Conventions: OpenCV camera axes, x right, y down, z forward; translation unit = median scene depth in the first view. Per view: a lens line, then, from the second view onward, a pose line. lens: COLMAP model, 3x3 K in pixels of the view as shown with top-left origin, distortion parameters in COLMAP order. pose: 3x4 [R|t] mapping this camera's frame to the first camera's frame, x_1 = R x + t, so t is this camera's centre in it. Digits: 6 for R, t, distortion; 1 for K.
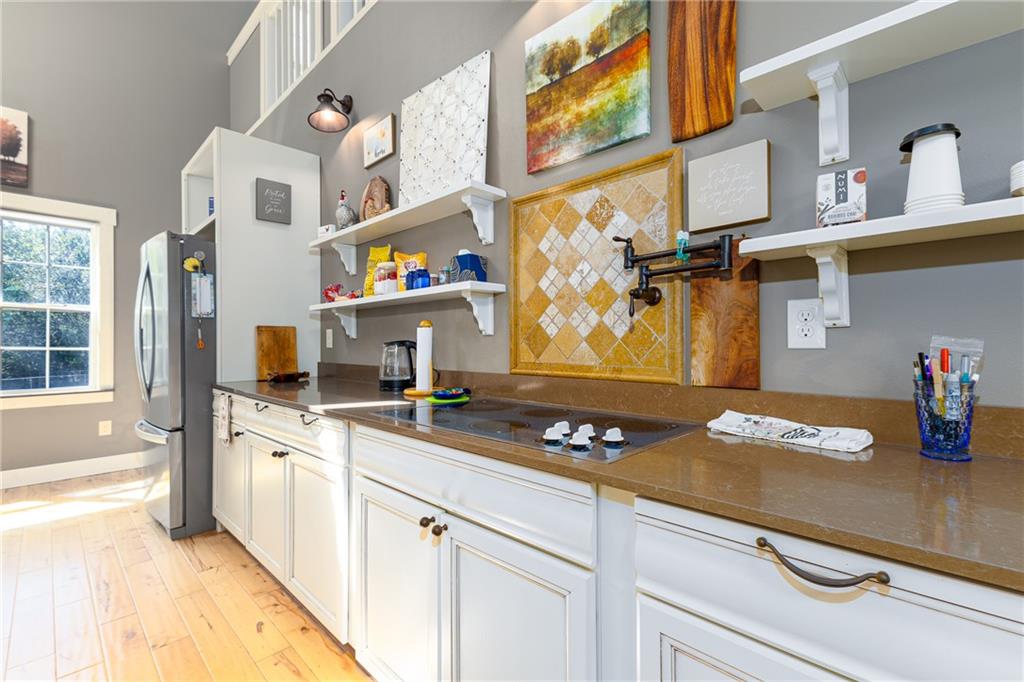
lens RADIAL K [[455.7, 0, 512.0], [0, 455.7, 341.0], [0, 0, 1]] dist [0.001756, 0.000394]
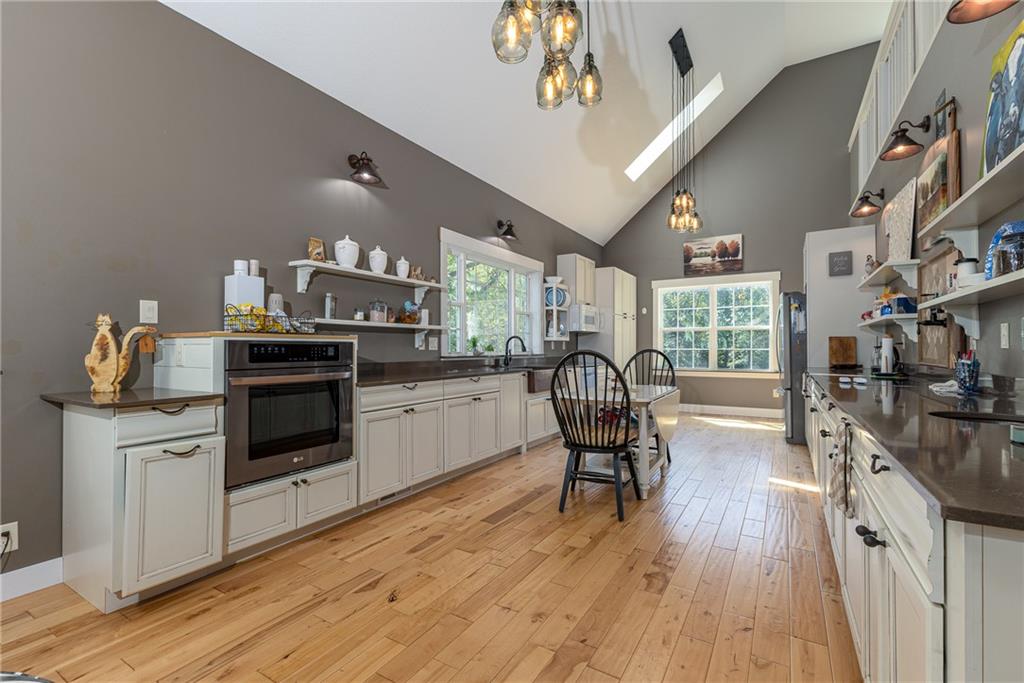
lens RADIAL K [[455.7, 0, 512.0], [0, 455.7, 341.5], [0, 0, 1]] dist [0.001756, 0.000394]
pose [[0.231876, -0.009536, -0.972699, 1.363992], [0.006340, 0.999946, -0.008292, -0.012776], [0.972725, -0.004244, 0.231924, -0.950985]]
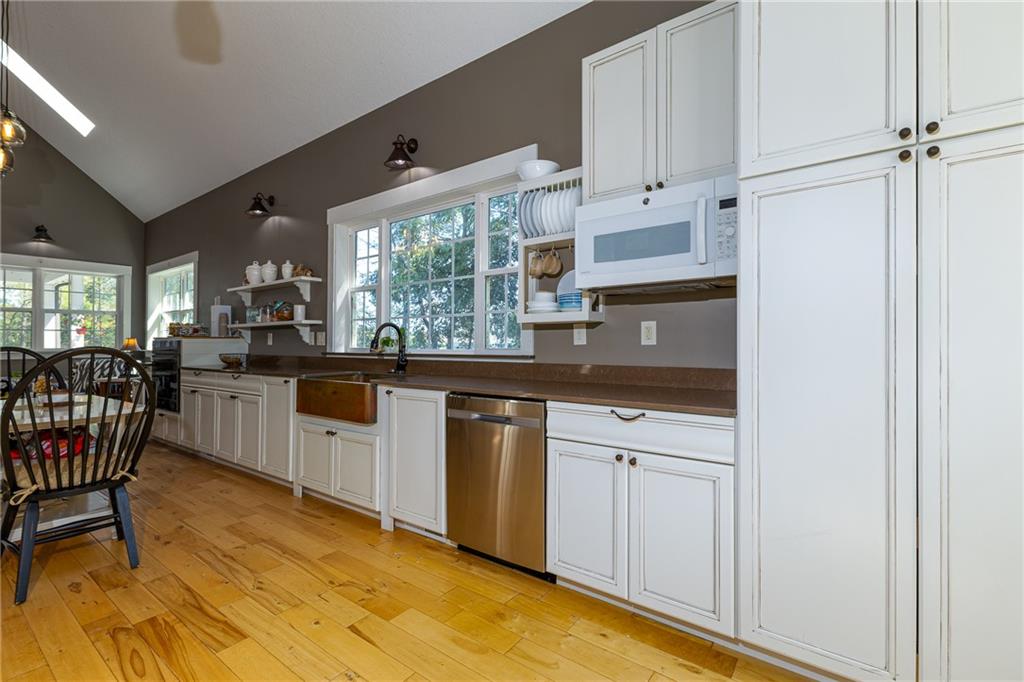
lens RADIAL K [[455.7, 0, 512.0], [0, 455.7, 341.0], [0, 0, 1]] dist [0.001756, 0.000394]
pose [[-0.990971, 0.006244, -0.133932, -1.767199], [0.008527, 0.999828, -0.016473, 0.034061], [0.133806, -0.017466, -0.990854, 1.612889]]
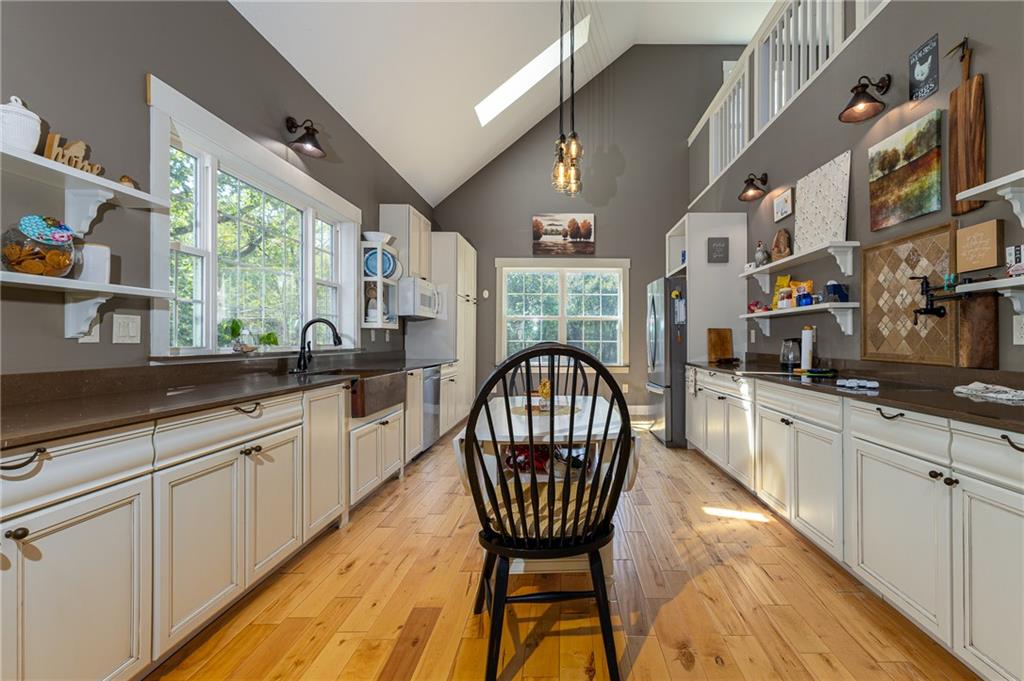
lens RADIAL K [[472.6, 0, 570.8], [0, 472.6, 336.1], [0, 0, 1]] dist [0.003190, 0.000719]
pose [[0.712756, 0.001394, -0.701410, 0.429938], [-0.001783, 0.999998, 0.000176, -0.008382], [0.701410, 0.001125, 0.712758, -0.857860]]
